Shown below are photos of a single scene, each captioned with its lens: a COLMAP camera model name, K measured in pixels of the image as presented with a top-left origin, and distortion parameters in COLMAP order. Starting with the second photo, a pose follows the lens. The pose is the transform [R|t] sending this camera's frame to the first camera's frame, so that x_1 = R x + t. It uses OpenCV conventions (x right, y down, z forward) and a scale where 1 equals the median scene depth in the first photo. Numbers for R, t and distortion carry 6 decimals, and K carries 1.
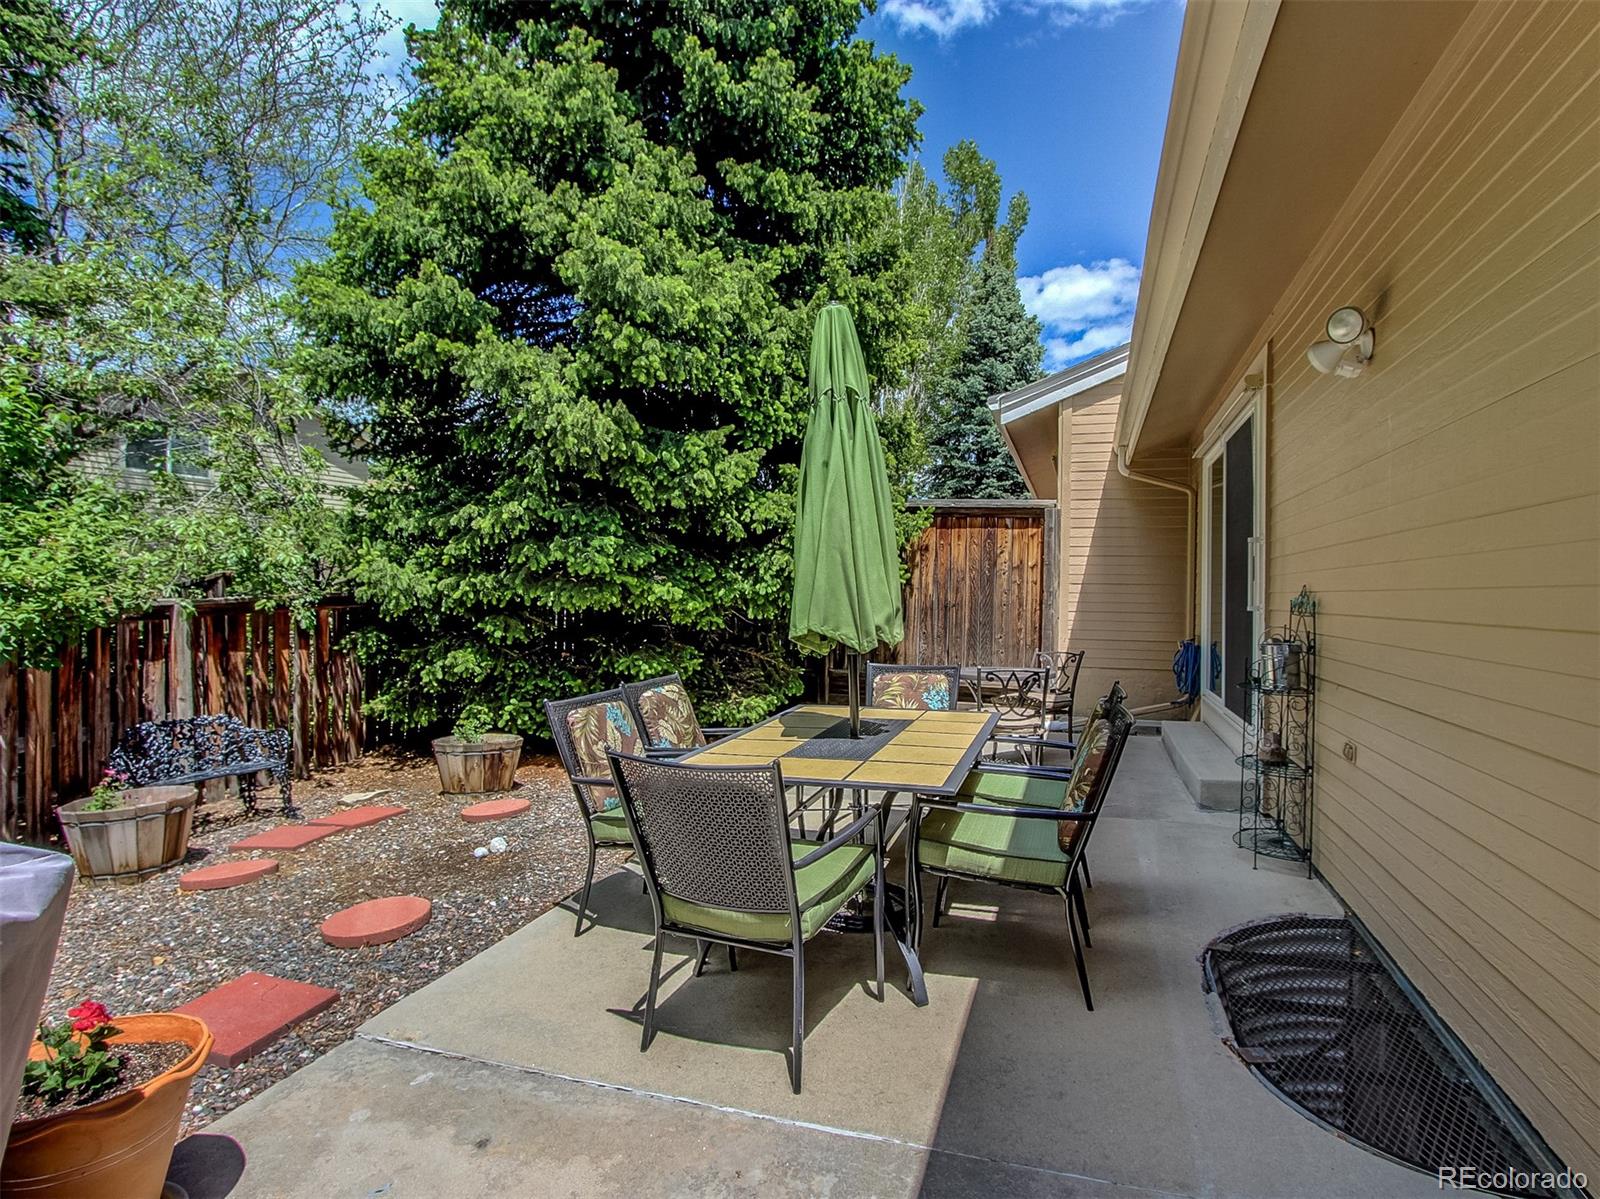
lens RADIAL K [[852.7, 0, 795.0], [0, 852.7, 605.6], [0, 0, 1]] dist [-0.008341, -0.005485]
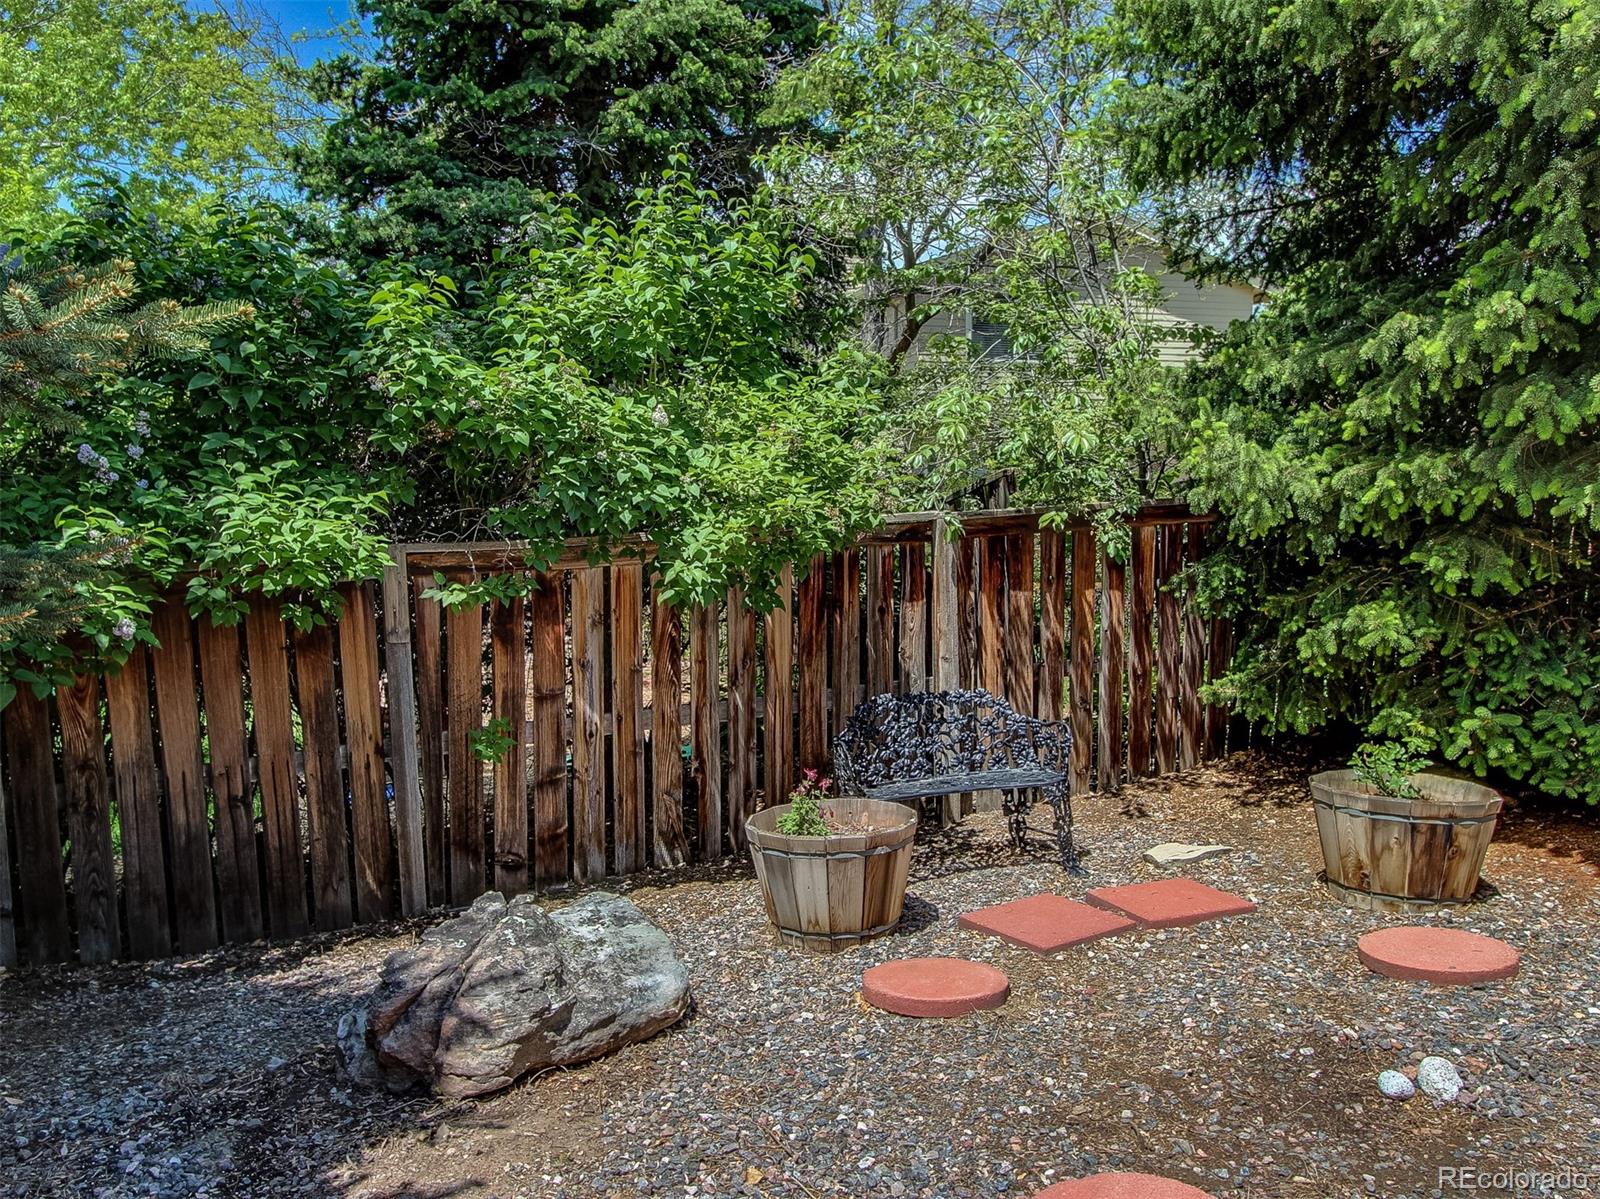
lens RADIAL K [[1120.5, 0, 796.6], [0, 1120.5, 617.1], [0, 0, 1]] dist [-0.022144, 0.017269]
pose [[0.653012, 0.057587, -0.755155, -0.110154], [0.007264, 0.996583, 0.082280, 0.001958], [0.757313, -0.059215, 0.650362, 0.295352]]
